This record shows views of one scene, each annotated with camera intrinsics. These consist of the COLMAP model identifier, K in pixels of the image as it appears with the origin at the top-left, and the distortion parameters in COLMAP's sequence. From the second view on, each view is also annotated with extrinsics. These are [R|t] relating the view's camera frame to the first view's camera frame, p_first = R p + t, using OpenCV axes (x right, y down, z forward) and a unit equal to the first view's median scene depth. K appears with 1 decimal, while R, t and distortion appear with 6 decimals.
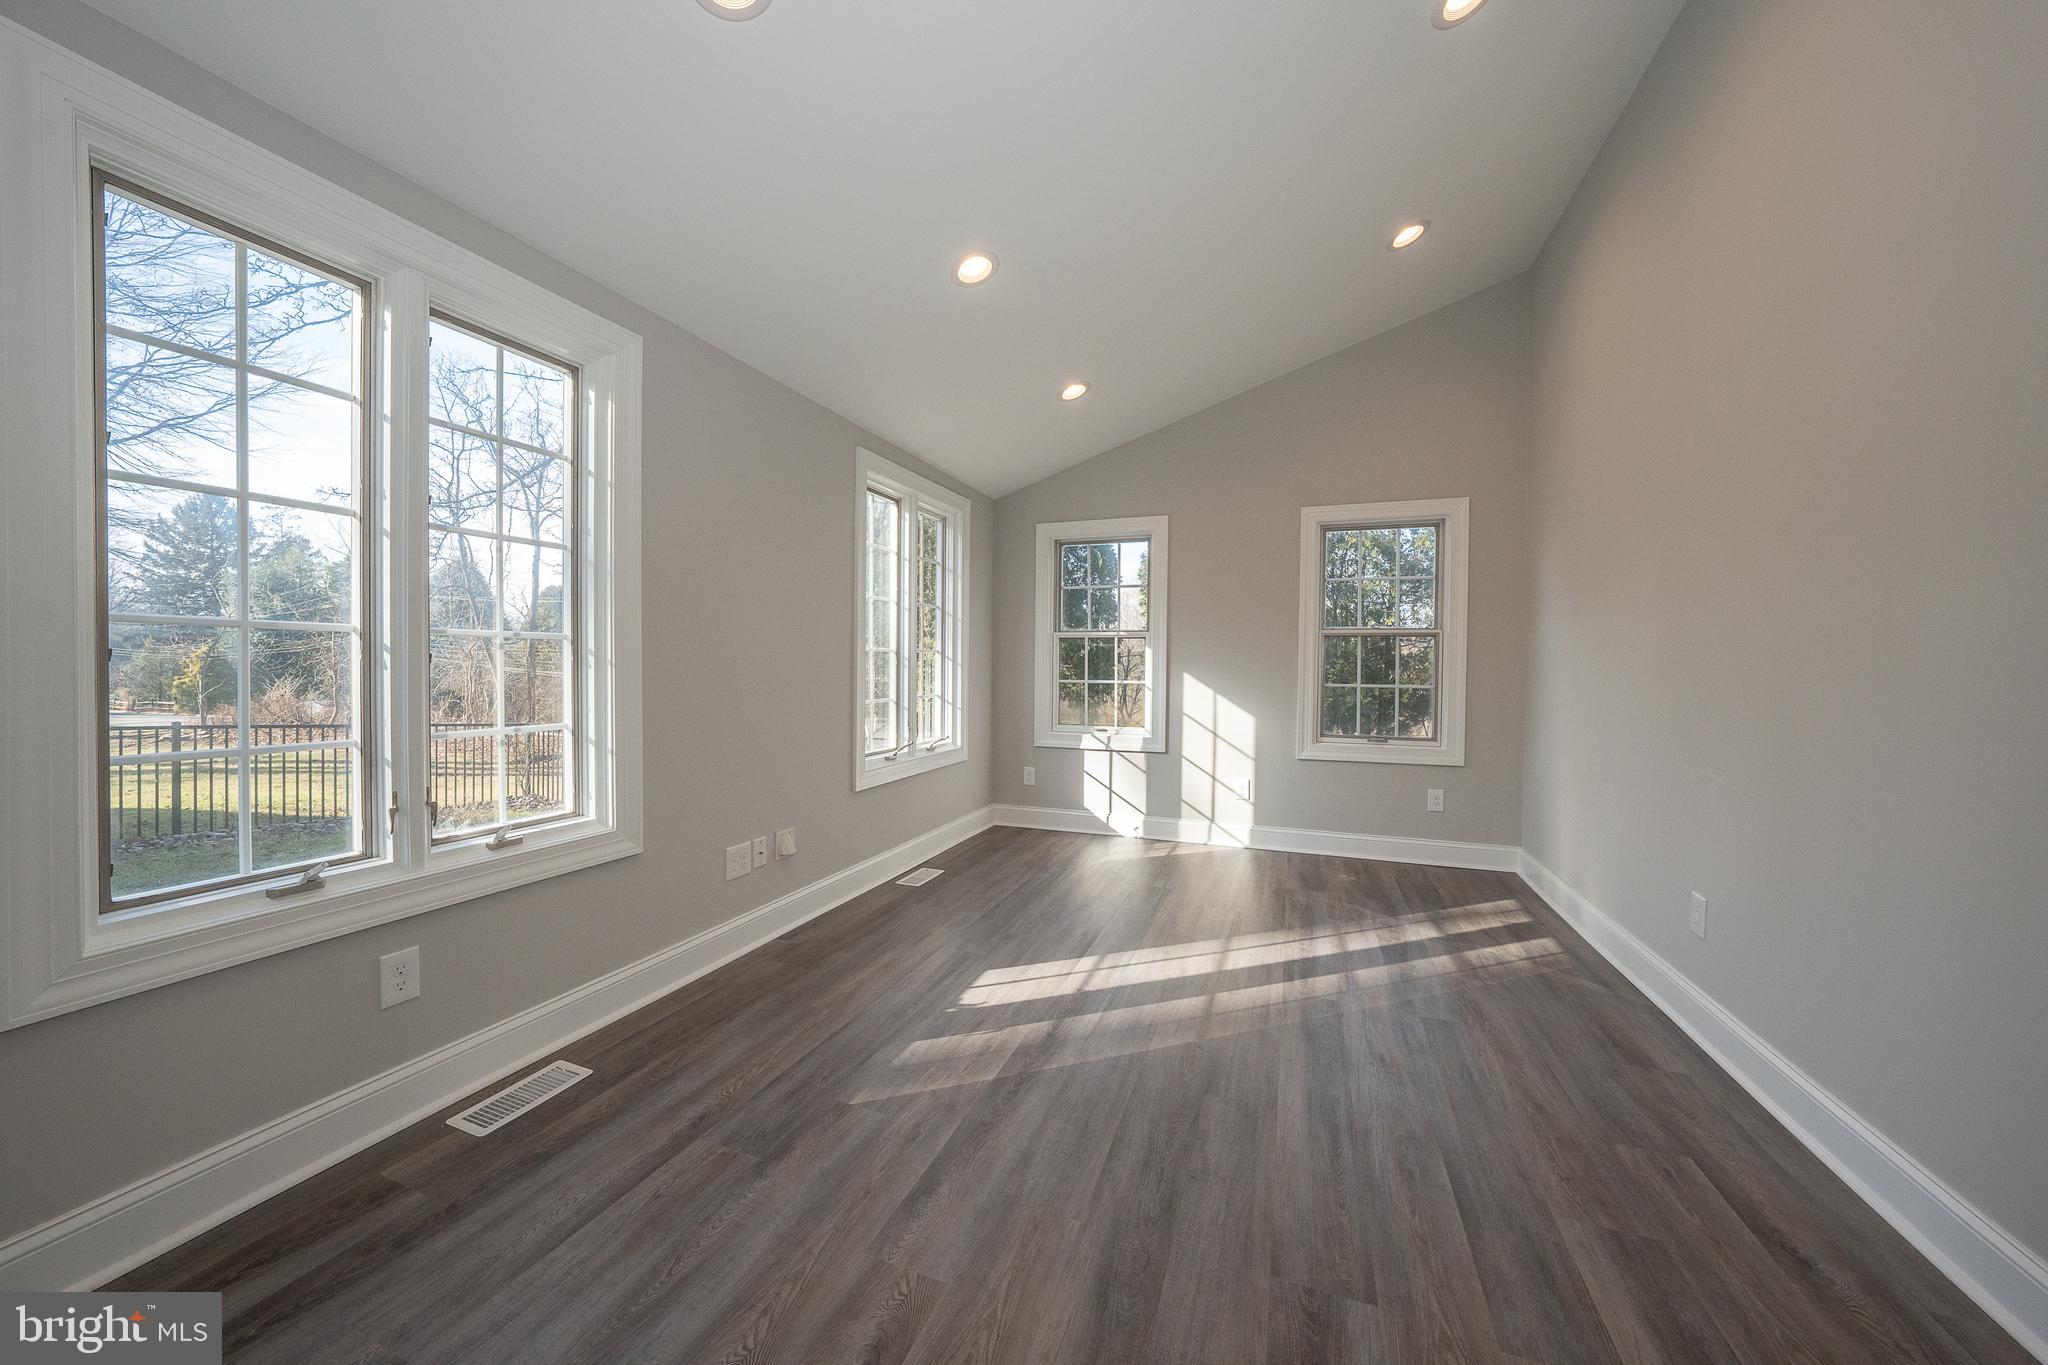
lens RADIAL K [[706.1, 0, 1023.8], [0, 706.1, 684.3], [0, 0, 1]] dist [-0.019883, 0.002324]
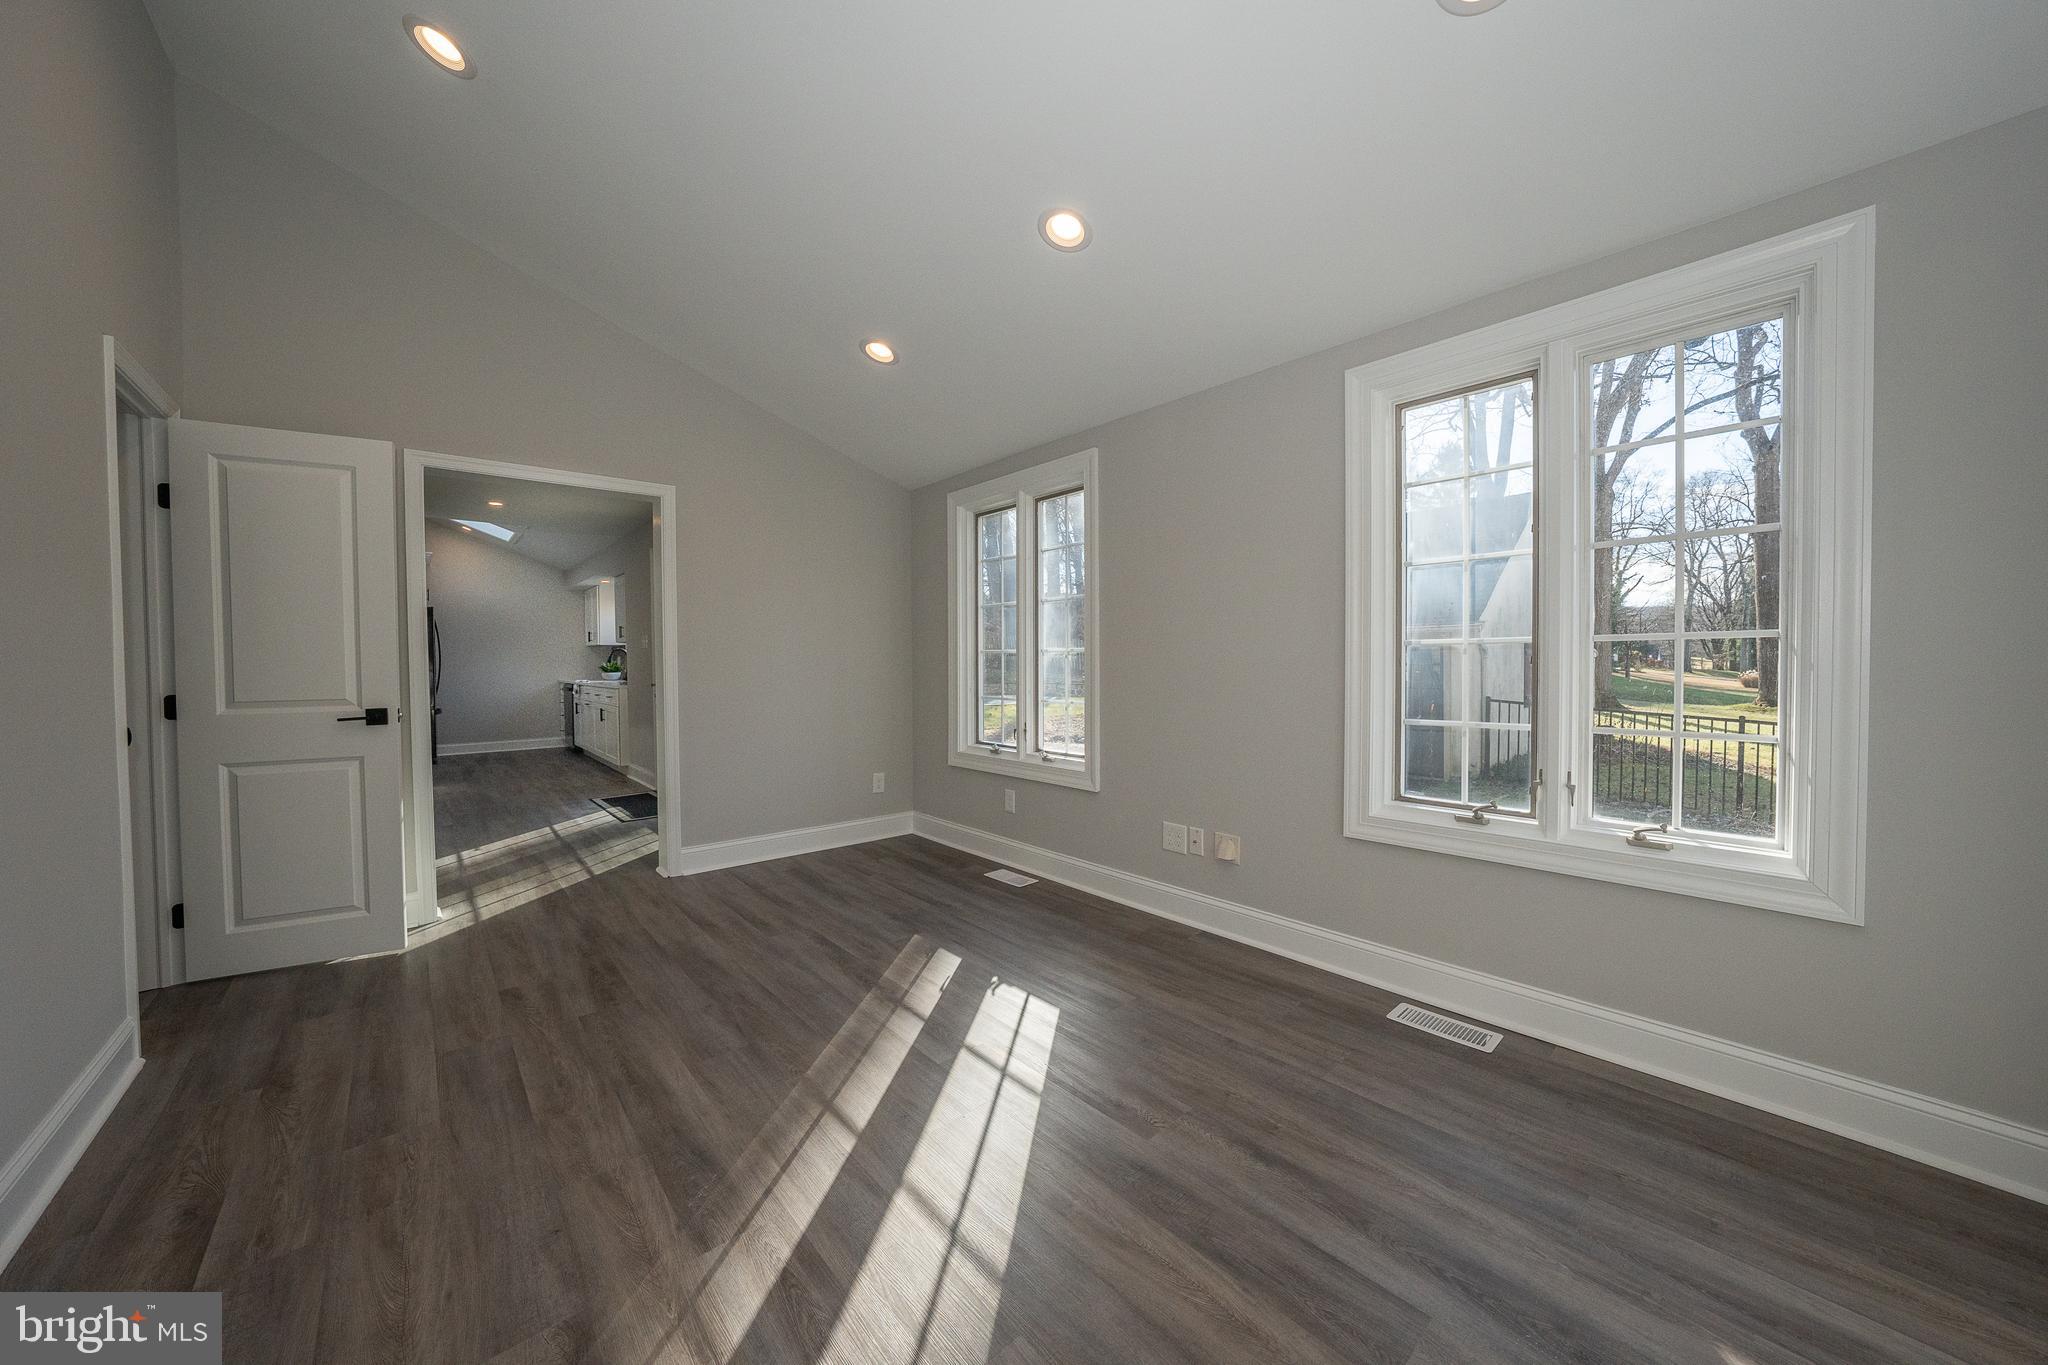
lens RADIAL K [[706.1, 0, 1020.6], [0, 706.1, 679.7], [0, 0, 1]] dist [-0.019883, 0.002324]
pose [[-0.465247, 0.017008, -0.885018, 0.717632], [-0.019535, 0.999375, 0.029475, -0.034420], [0.884965, 0.031002, -0.464624, 1.296870]]
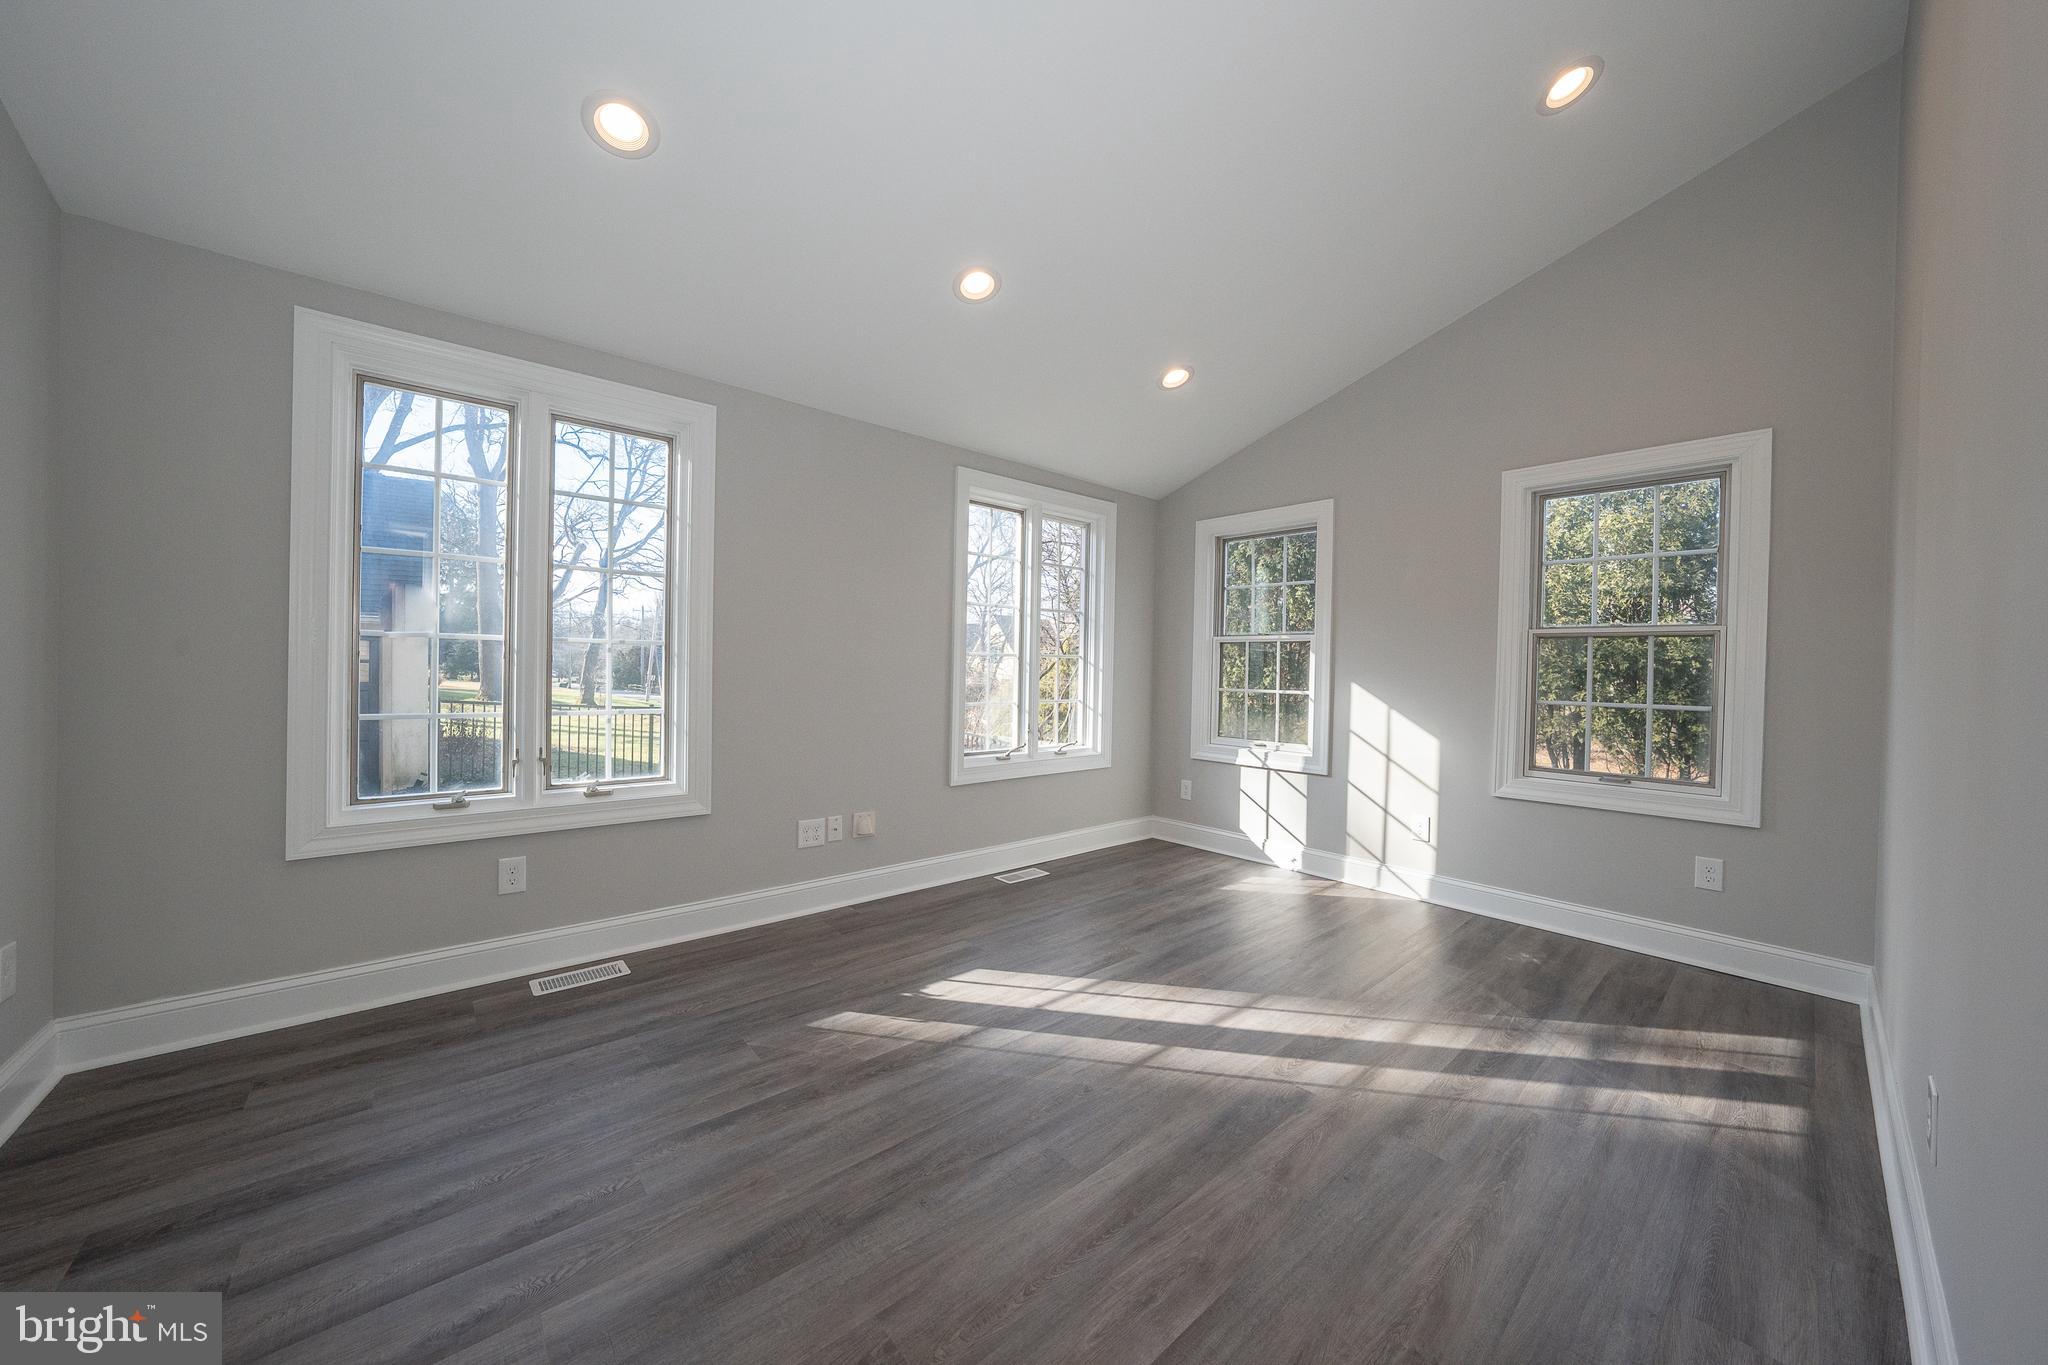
lens RADIAL K [[706.1, 0, 1023.5], [0, 706.1, 686.5], [0, 0, 1]] dist [-0.019883, 0.002324]
pose [[0.883474, 0.022097, -0.467958, 0.452552], [-0.025189, 0.999683, -0.000350, -0.002760], [0.467802, 0.012097, 0.883751, 0.119415]]
